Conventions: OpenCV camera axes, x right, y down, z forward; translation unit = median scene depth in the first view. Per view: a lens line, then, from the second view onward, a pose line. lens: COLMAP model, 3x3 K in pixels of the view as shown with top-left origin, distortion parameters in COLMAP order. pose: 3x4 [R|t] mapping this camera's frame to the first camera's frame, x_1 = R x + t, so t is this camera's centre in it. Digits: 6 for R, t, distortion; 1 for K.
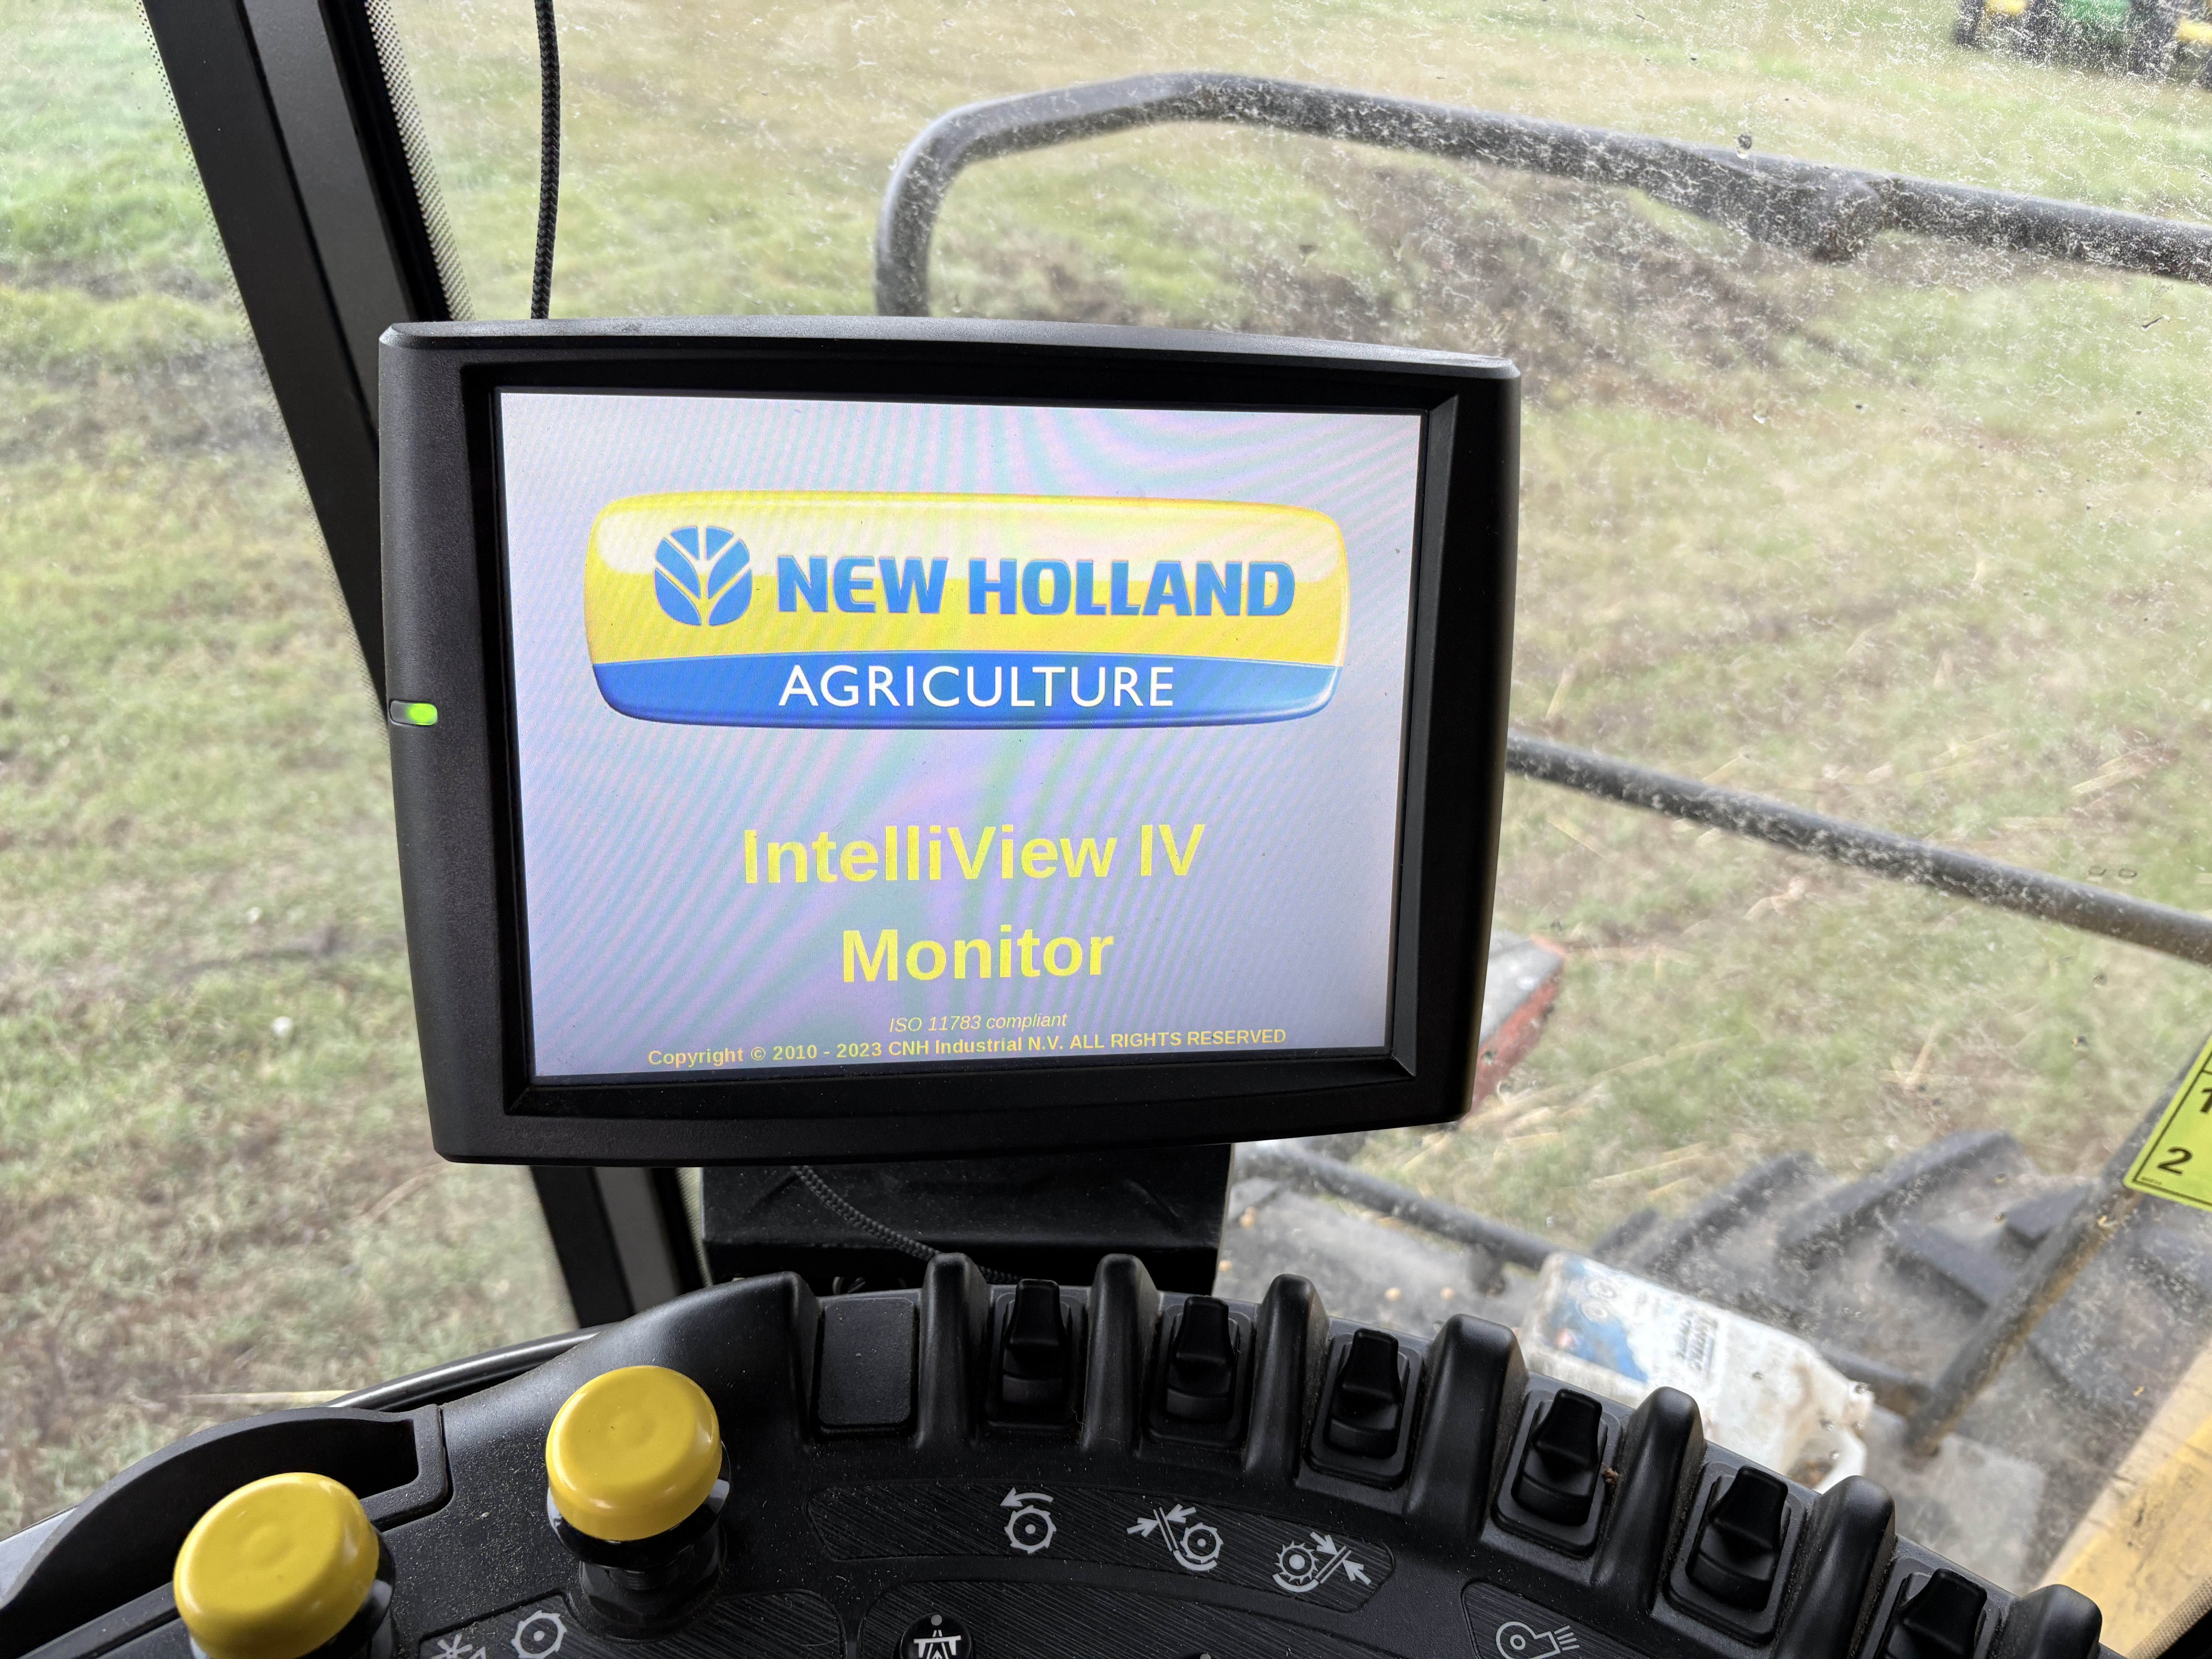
lens RADIAL K [[1655.3, 0, 1110.5], [0, 1655.3, 876.3], [0, 0, 1]] dist [0.037795, -0.044820]
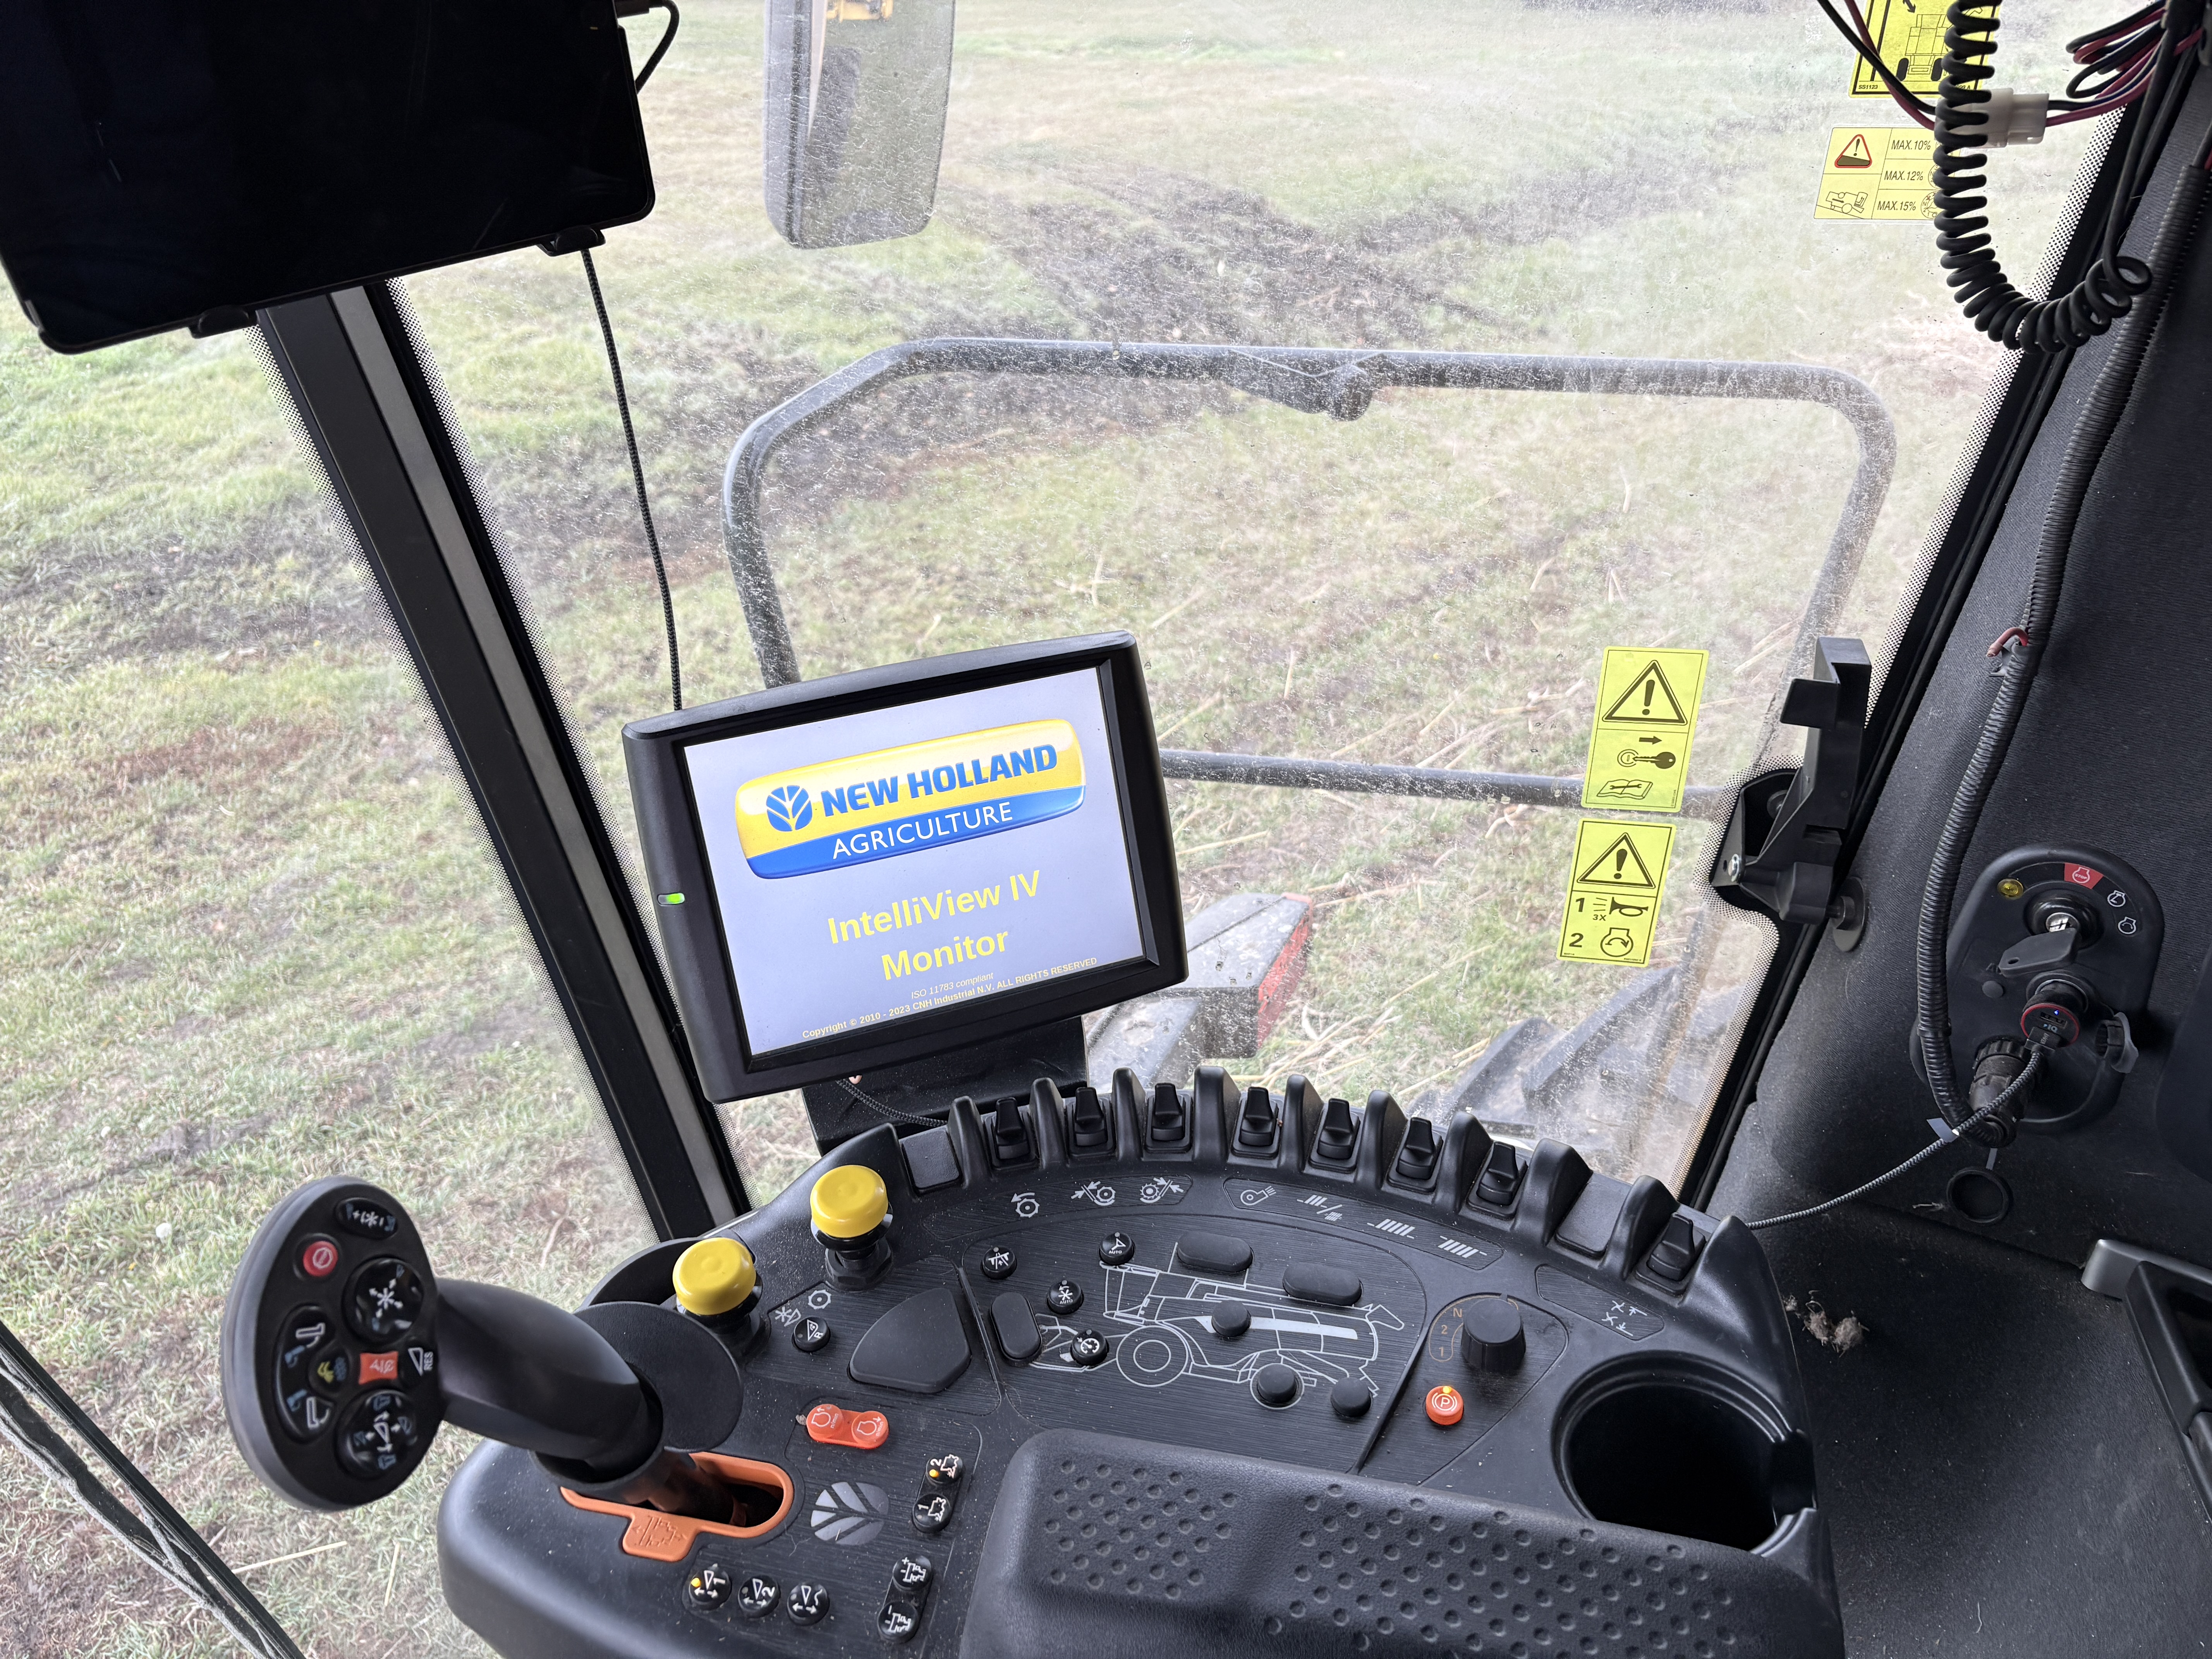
lens RADIAL K [[1655.3, 0, 1126.1], [0, 1655.3, 878.2], [0, 0, 1]] dist [0.037795, -0.044820]
pose [[0.969801, -0.206531, 0.129733, -0.111584], [0.208102, 0.978106, 0.001481, -0.002221], [-0.127199, 0.025561, 0.991548, -1.123205]]
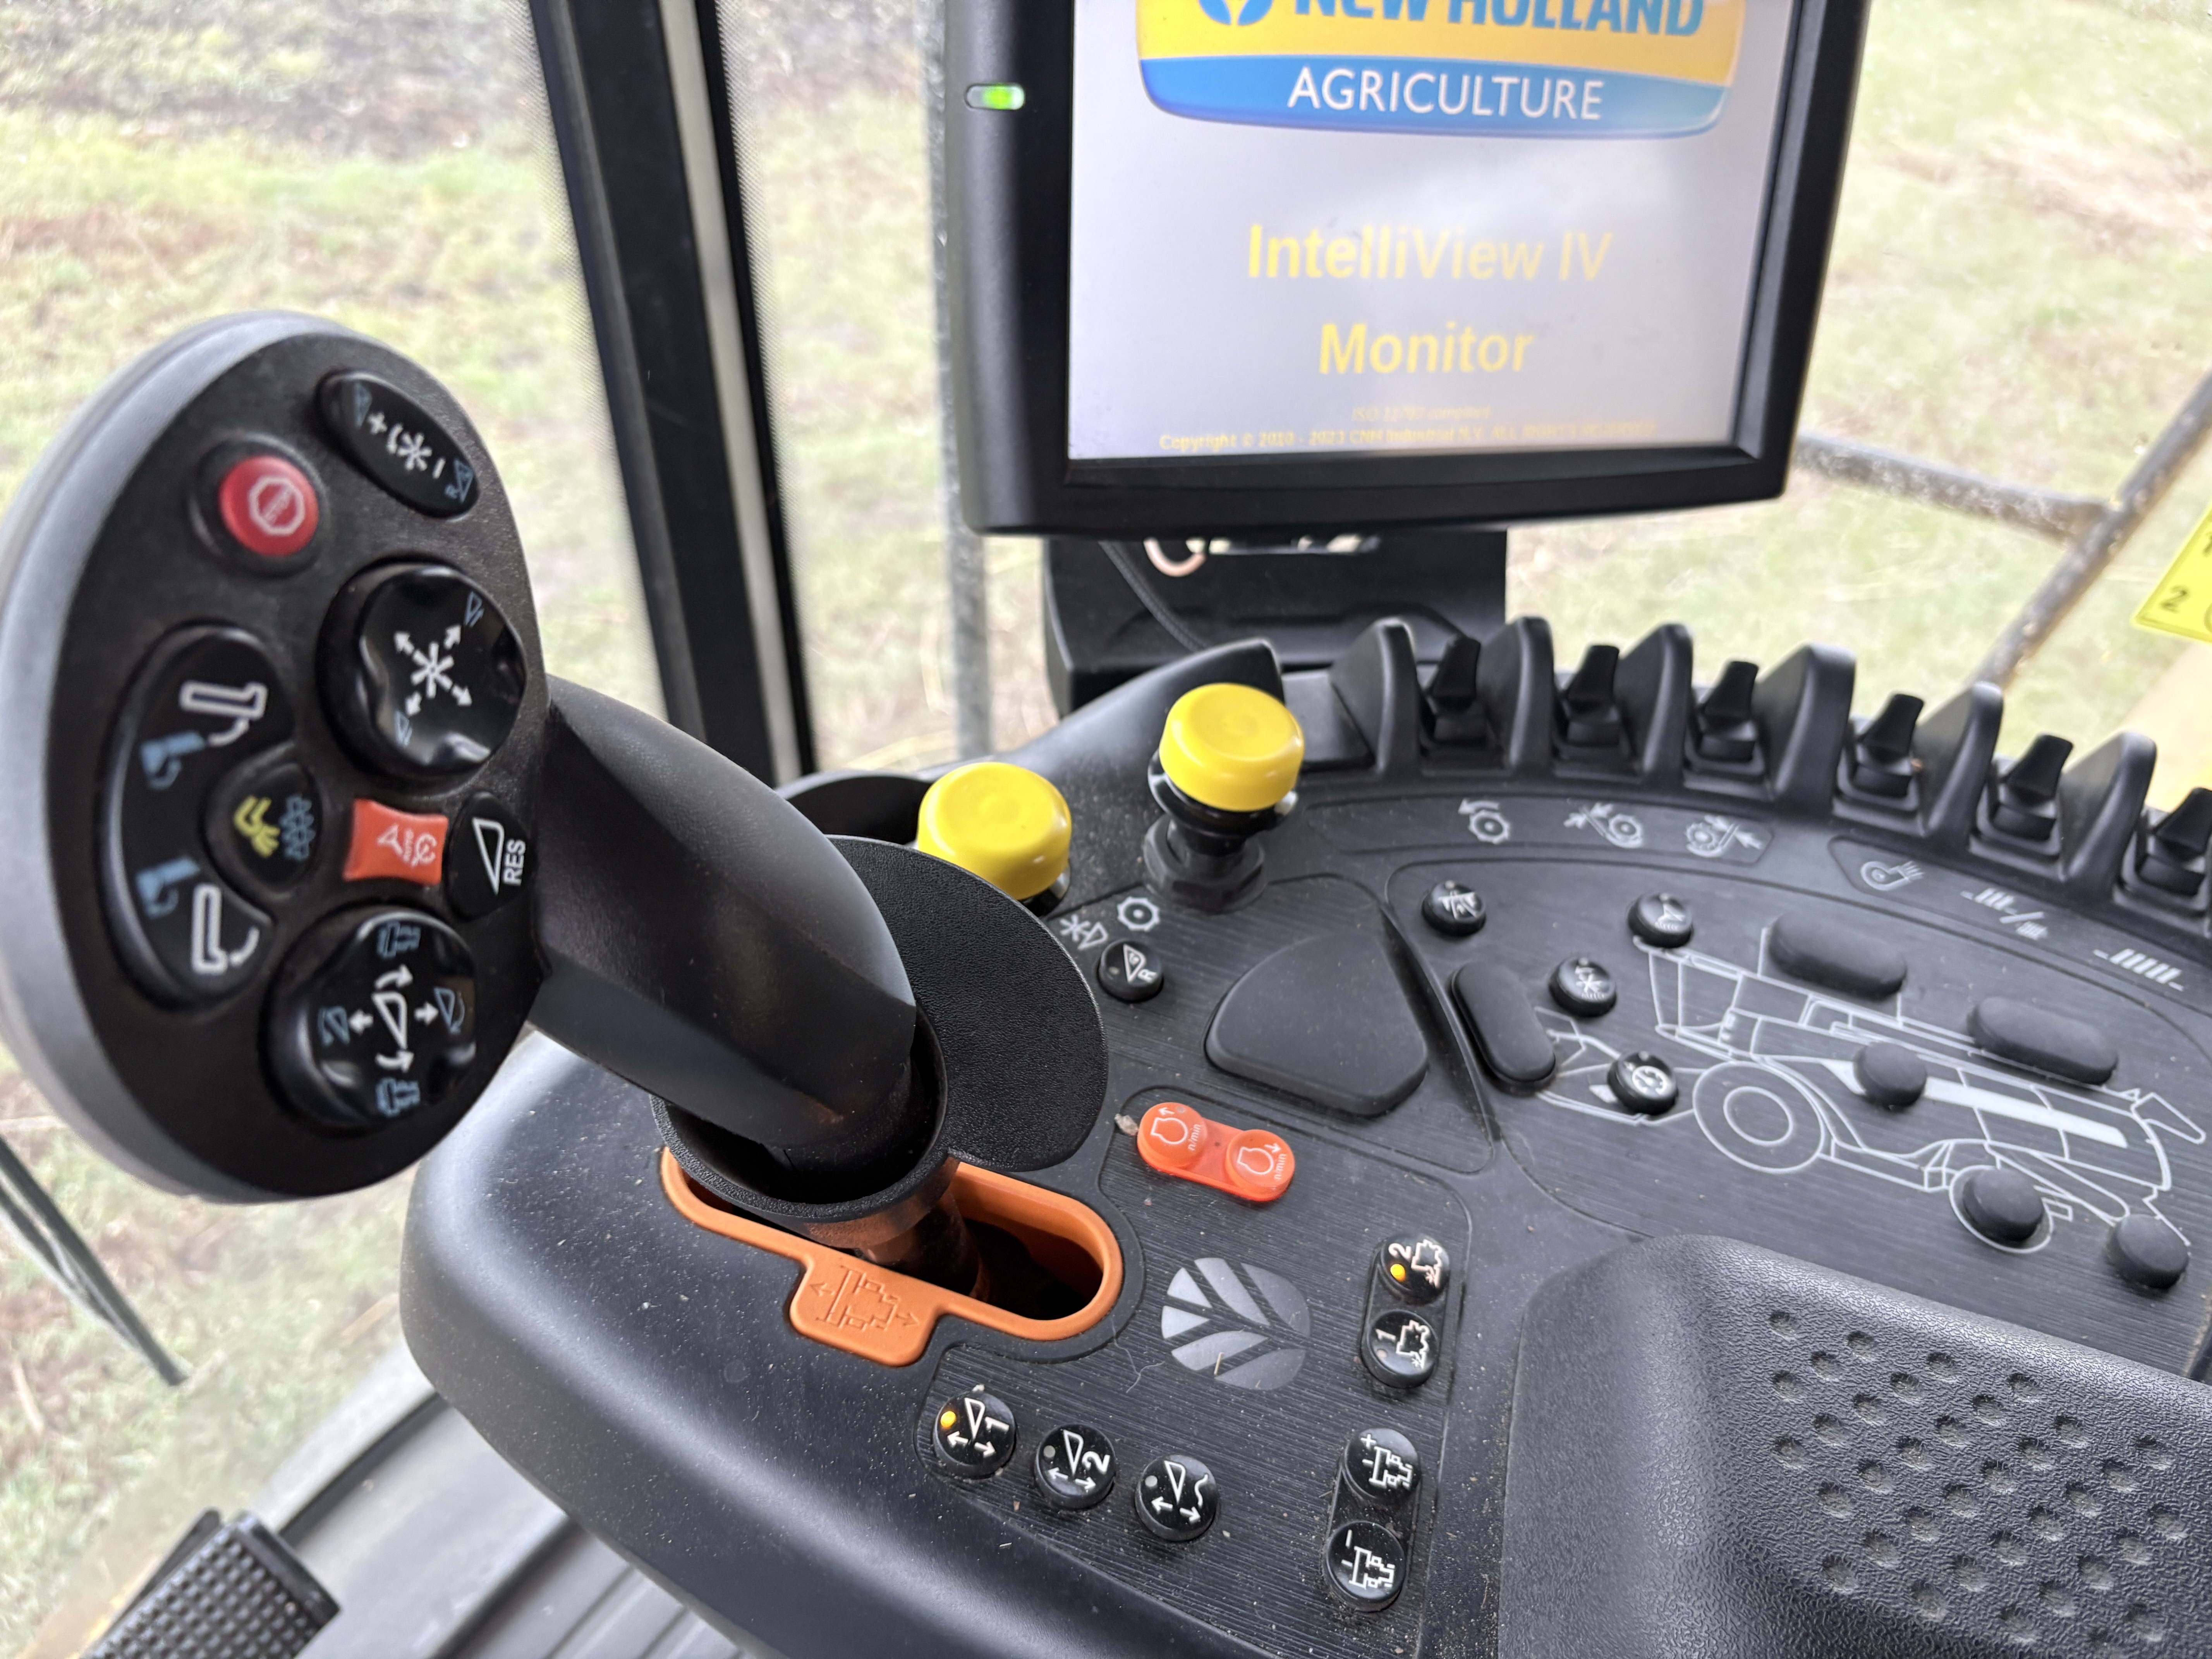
lens RADIAL K [[1655.3, 0, 1102.2], [0, 1655.3, 840.4], [0, 0, 1]] dist [0.037795, -0.044820]
pose [[0.985324, -0.055299, 0.161486, -0.510599], [0.031877, 0.989037, 0.144185, 0.212102], [-0.167689, -0.136921, 0.976285, -0.136488]]
